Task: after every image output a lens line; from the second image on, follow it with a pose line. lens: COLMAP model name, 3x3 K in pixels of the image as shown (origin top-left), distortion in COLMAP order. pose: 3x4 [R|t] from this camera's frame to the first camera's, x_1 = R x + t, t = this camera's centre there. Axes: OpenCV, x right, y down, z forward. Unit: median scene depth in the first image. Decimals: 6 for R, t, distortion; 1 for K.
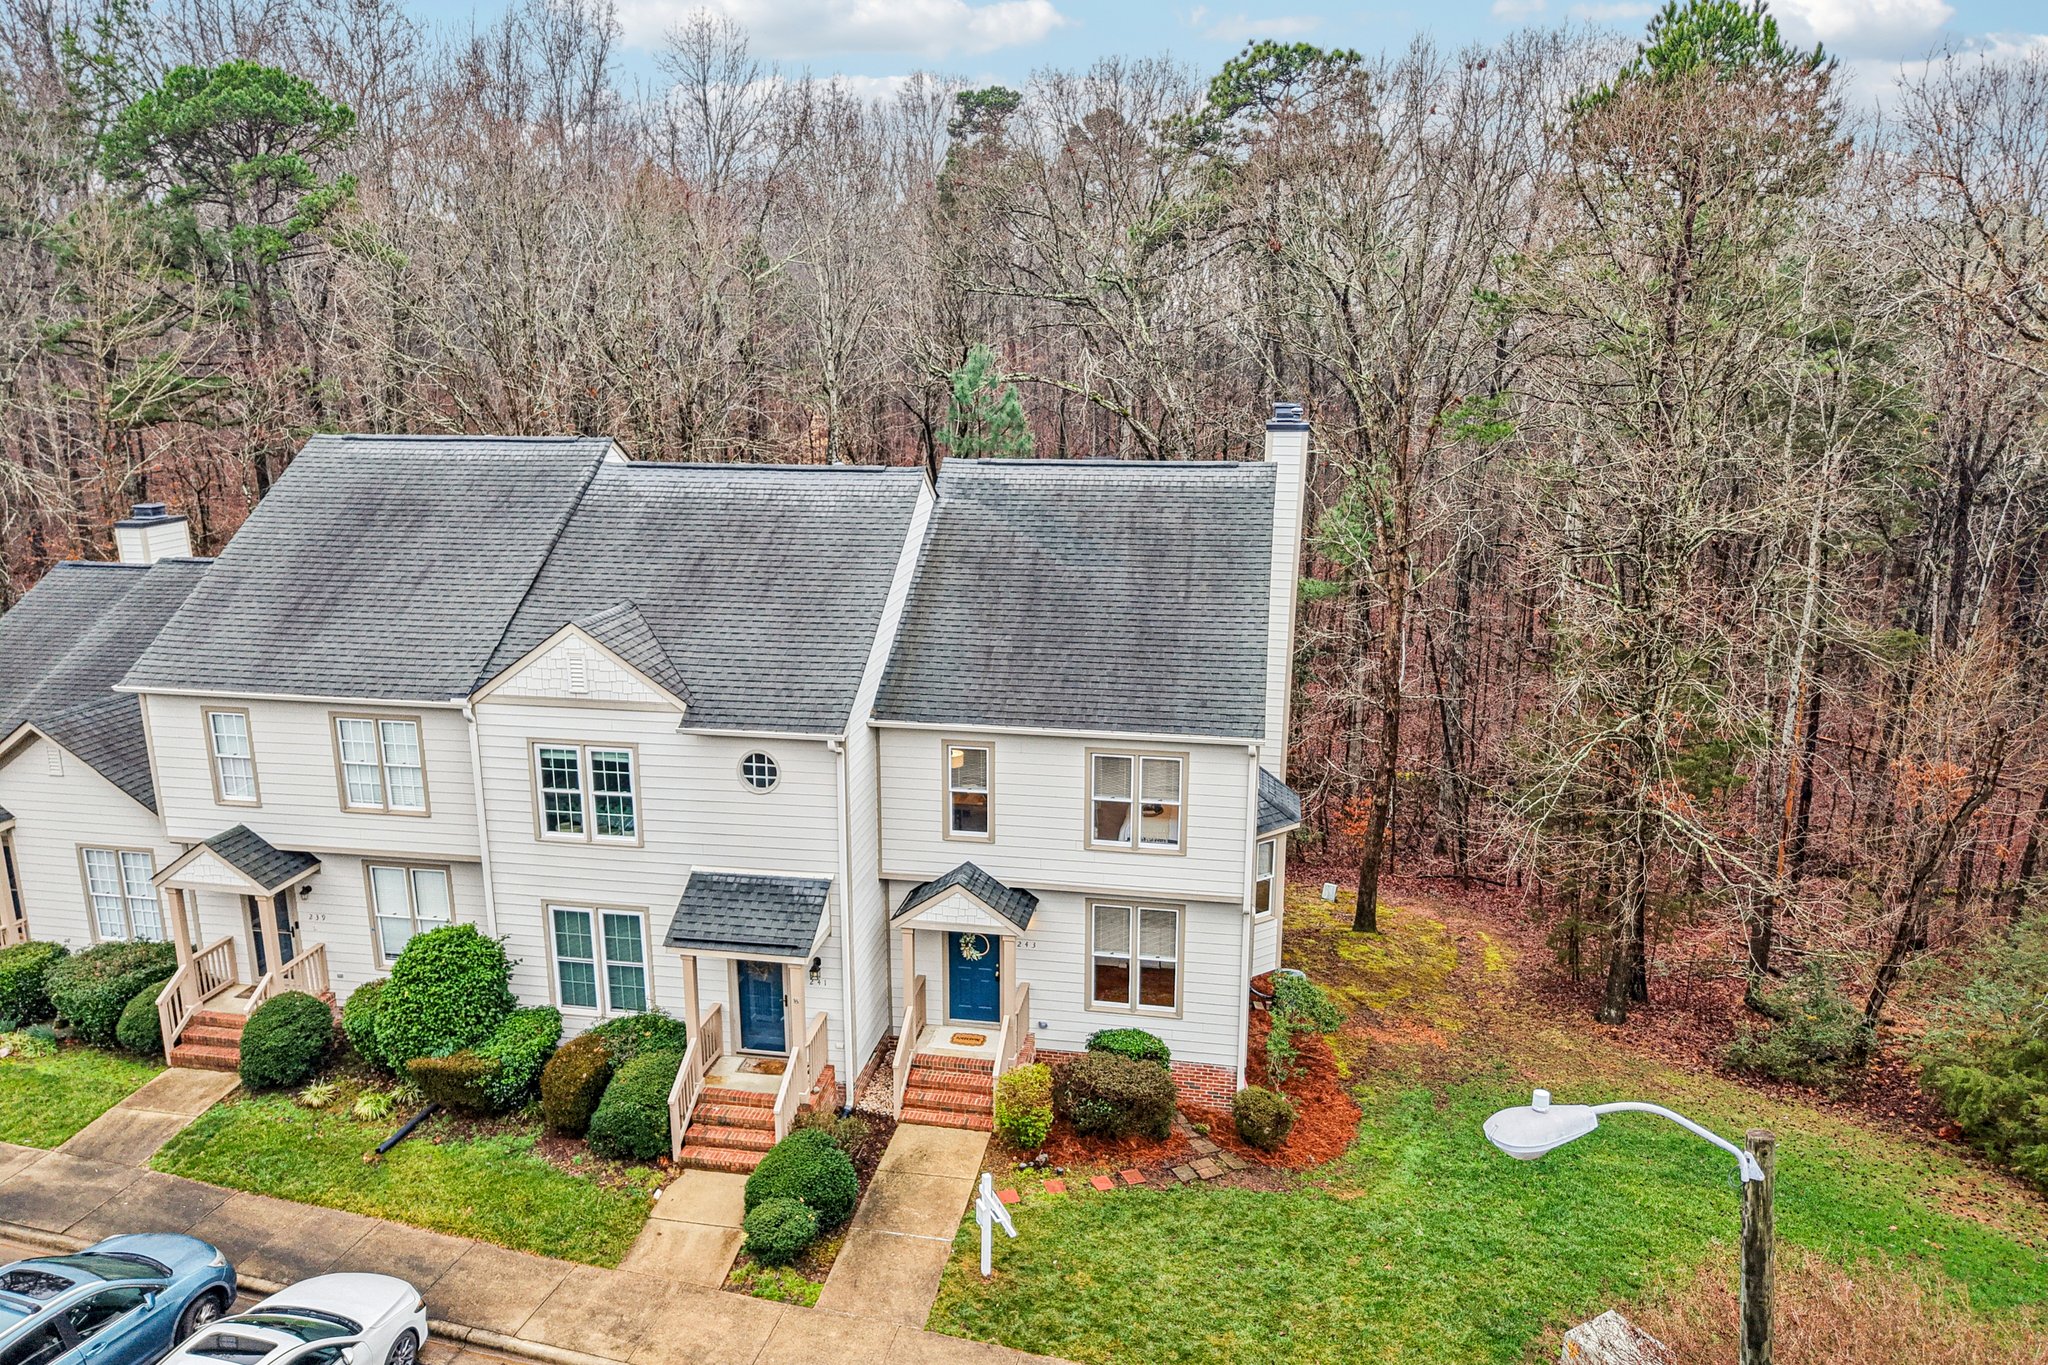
lens RADIAL K [[1380.2, 0, 1013.0], [0, 1380.2, 678.1], [0, 0, 1]] dist [0.001478, -0.005431]
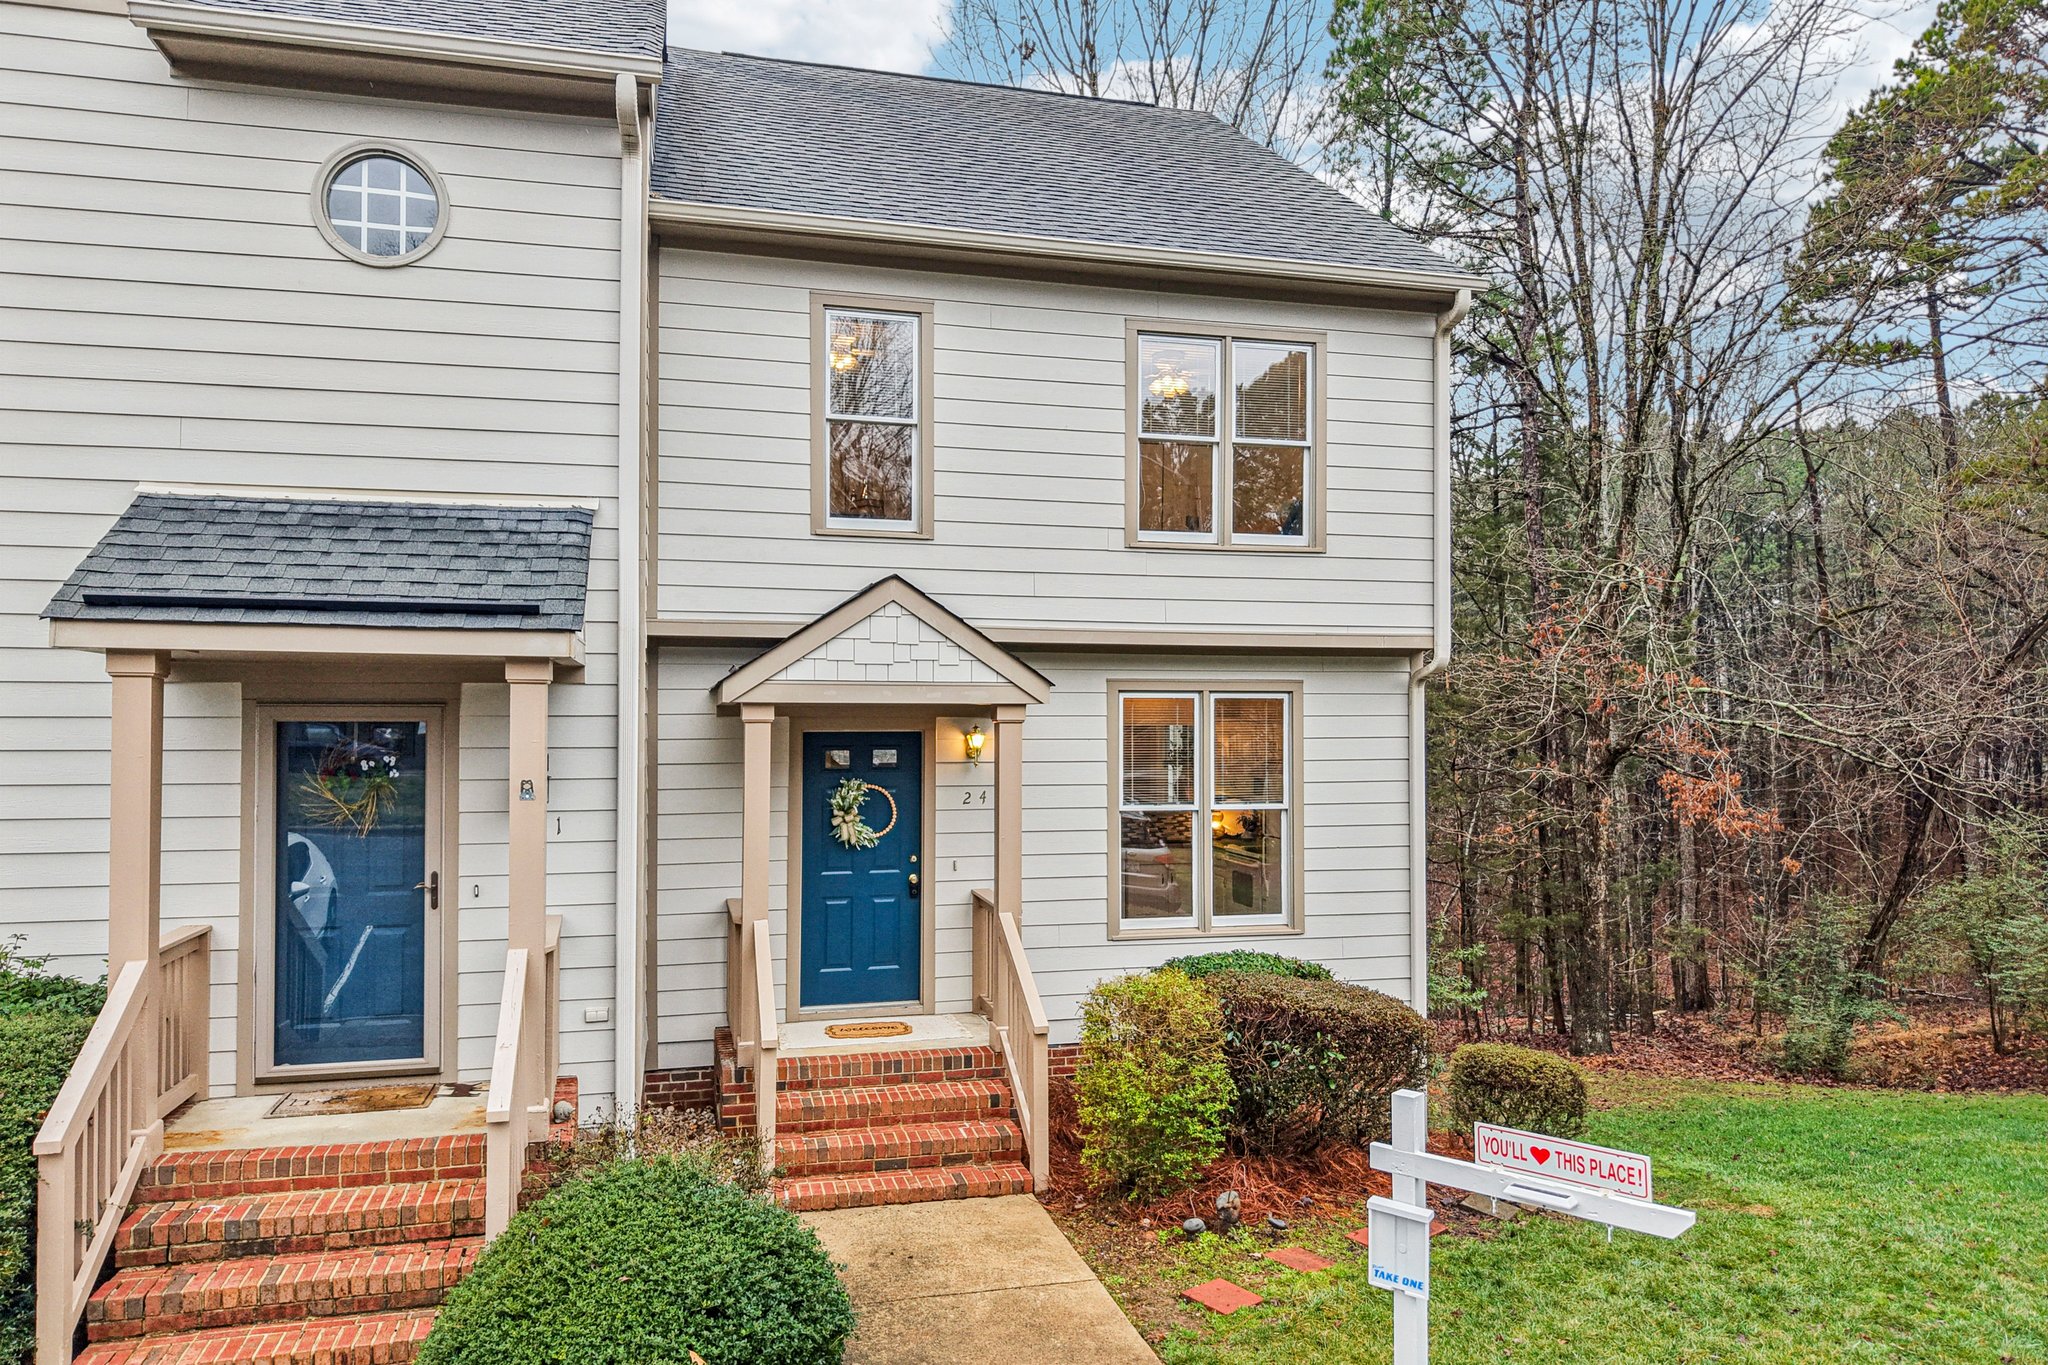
lens RADIAL K [[1380.2, 0, 1014.0], [0, 1380.2, 688.7], [0, 0, 1]] dist [0.001478, -0.005431]
pose [[0.910124, 0.010303, 0.414207, -0.174810], [0.092634, 0.969326, -0.227653, 0.274919], [-0.403848, 0.245562, 0.881253, 0.620882]]
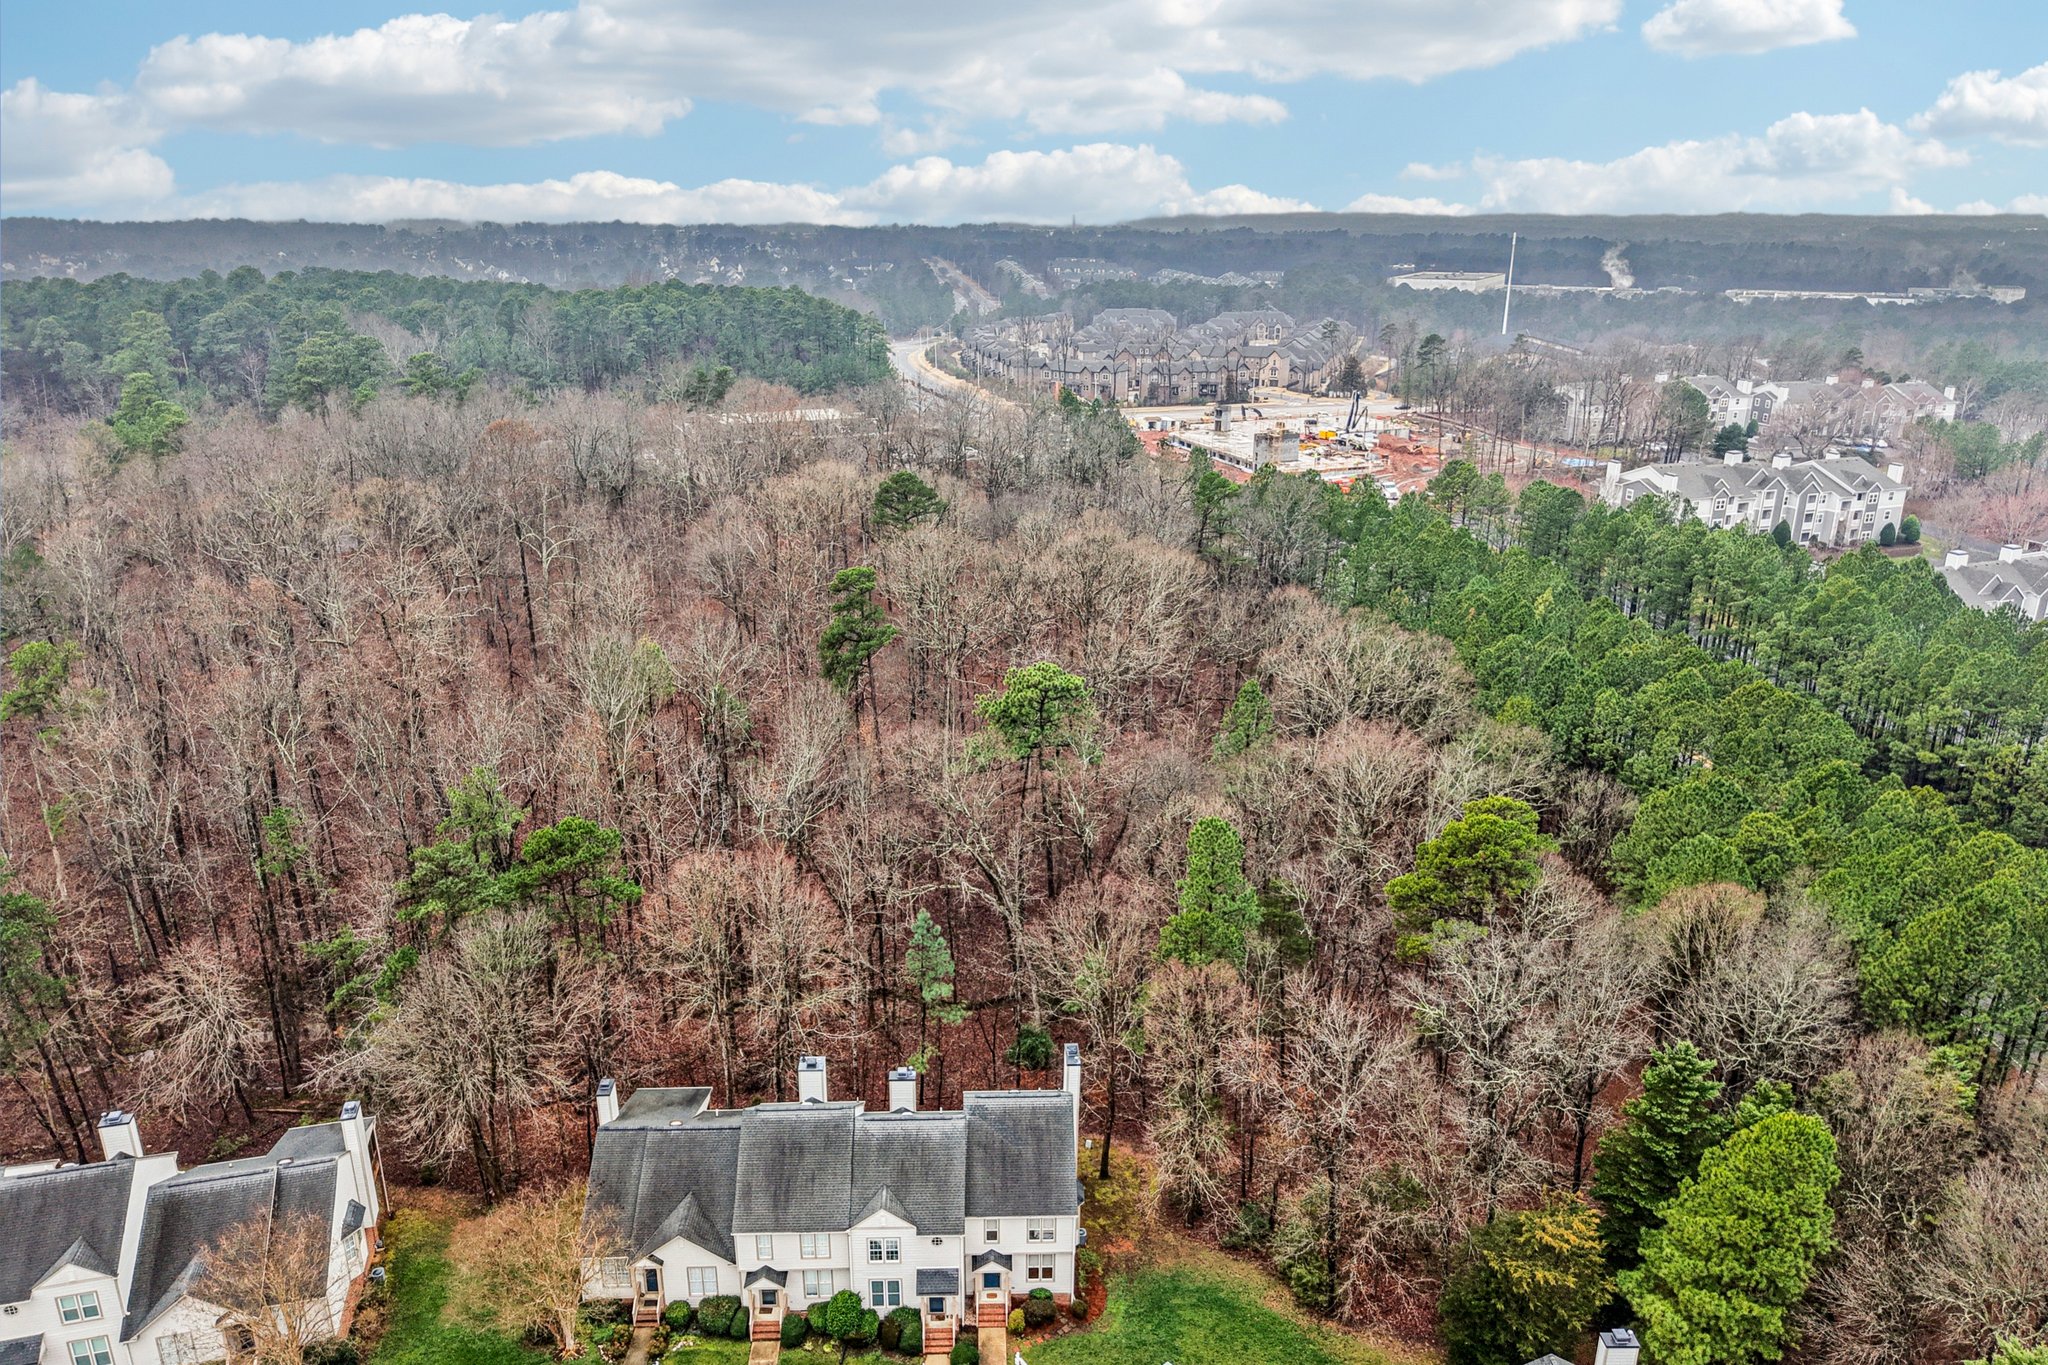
lens RADIAL K [[1380.2, 0, 1019.5], [0, 1380.2, 696.8], [0, 0, 1]] dist [0.001478, -0.005431]
pose [[0.978859, -0.063907, 0.194294, -0.549166], [0.043734, 0.993361, 0.106405, -1.603076], [-0.199804, -0.095658, 0.975155, -2.231330]]
